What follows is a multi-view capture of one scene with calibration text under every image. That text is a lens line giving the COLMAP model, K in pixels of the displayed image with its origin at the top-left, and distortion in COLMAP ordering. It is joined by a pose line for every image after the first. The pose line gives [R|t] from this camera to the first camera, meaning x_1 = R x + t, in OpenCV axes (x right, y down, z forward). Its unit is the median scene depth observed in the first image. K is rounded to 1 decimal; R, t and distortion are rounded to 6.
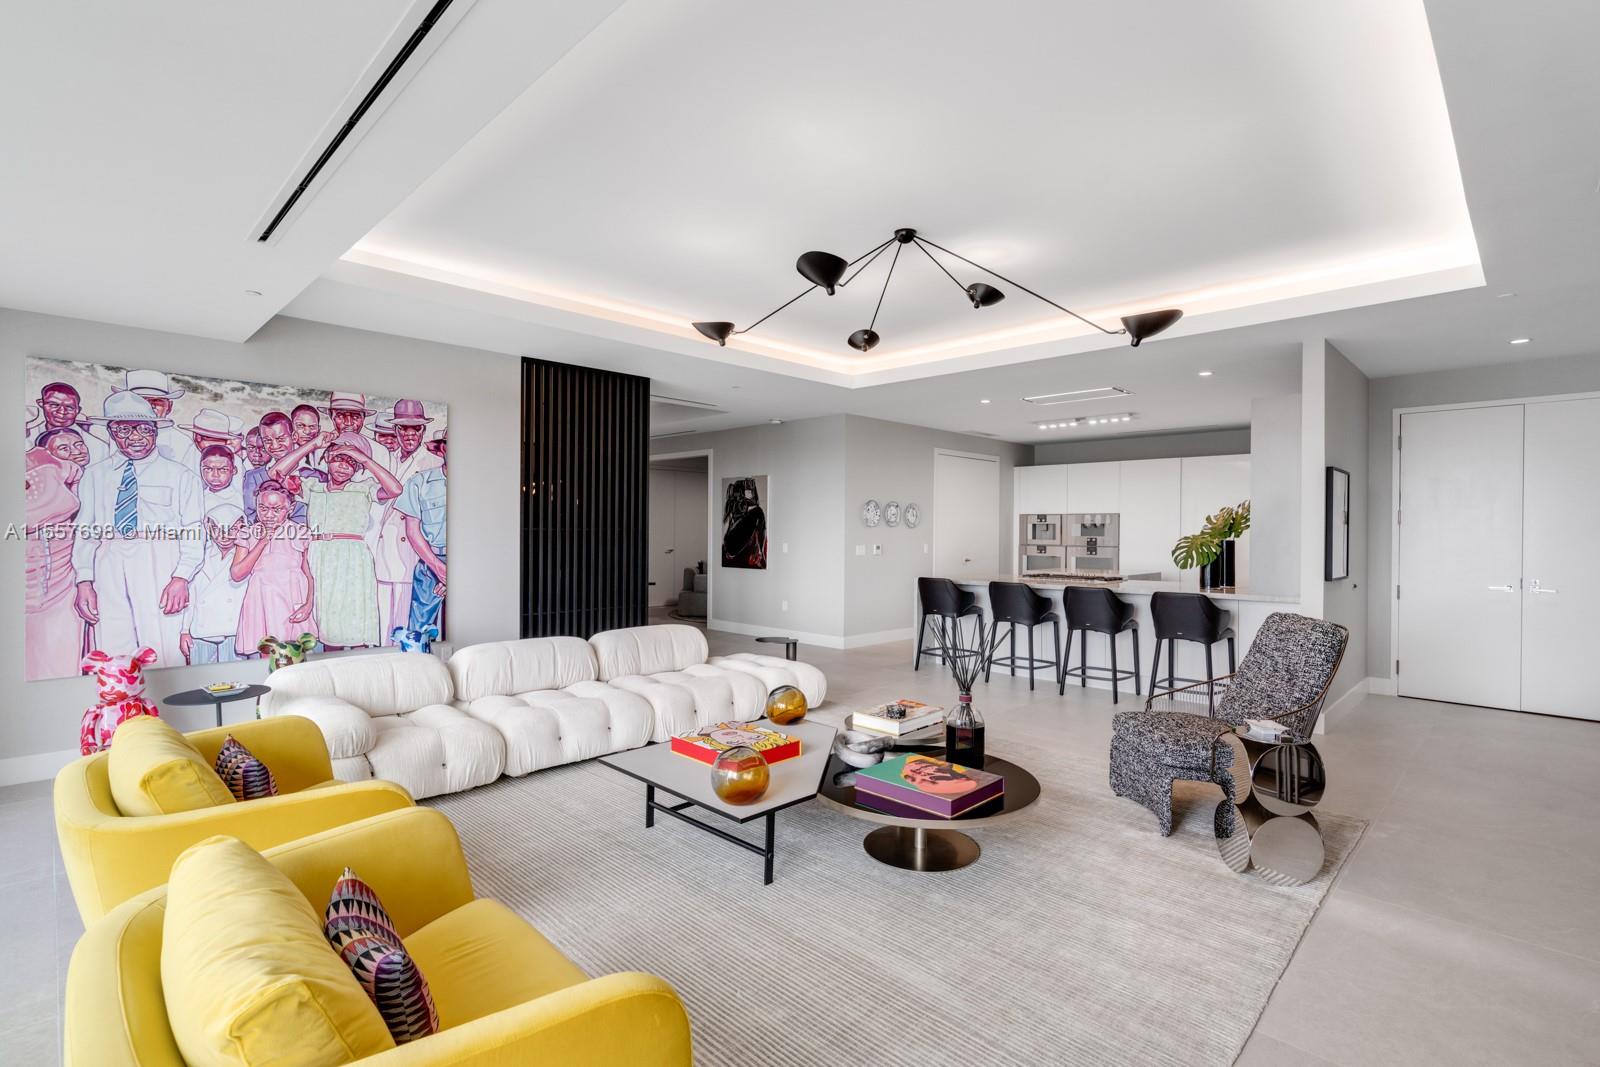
lens RADIAL K [[749.3, 0, 788.2], [0, 749.3, 528.3], [0, 0, 1]] dist [0.000463, 0.000527]
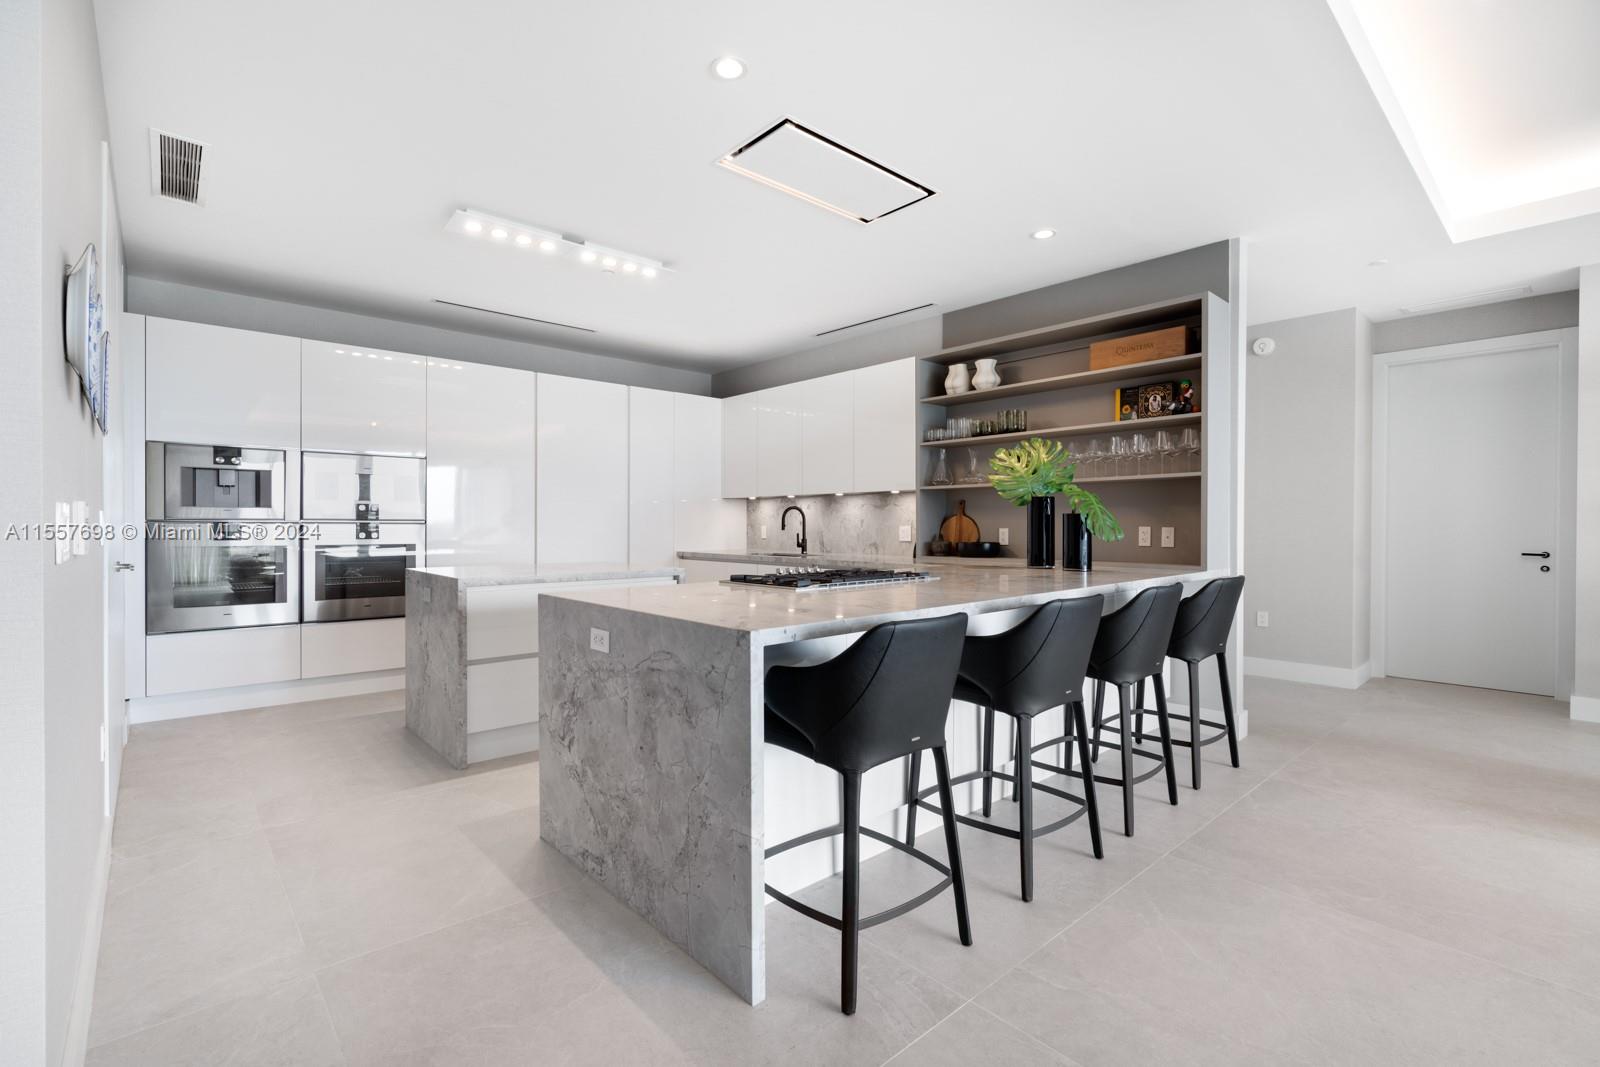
lens RADIAL K [[728.2, 0, 794.0], [0, 728.2, 531.6], [0, 0, 1]] dist [-0.010399, 0.003359]
pose [[0.054959, -0.016485, 0.998353, -0.049172], [-0.003715, 0.999853, 0.016715, 0.025421], [-0.998482, -0.004628, 0.054889, 0.825692]]
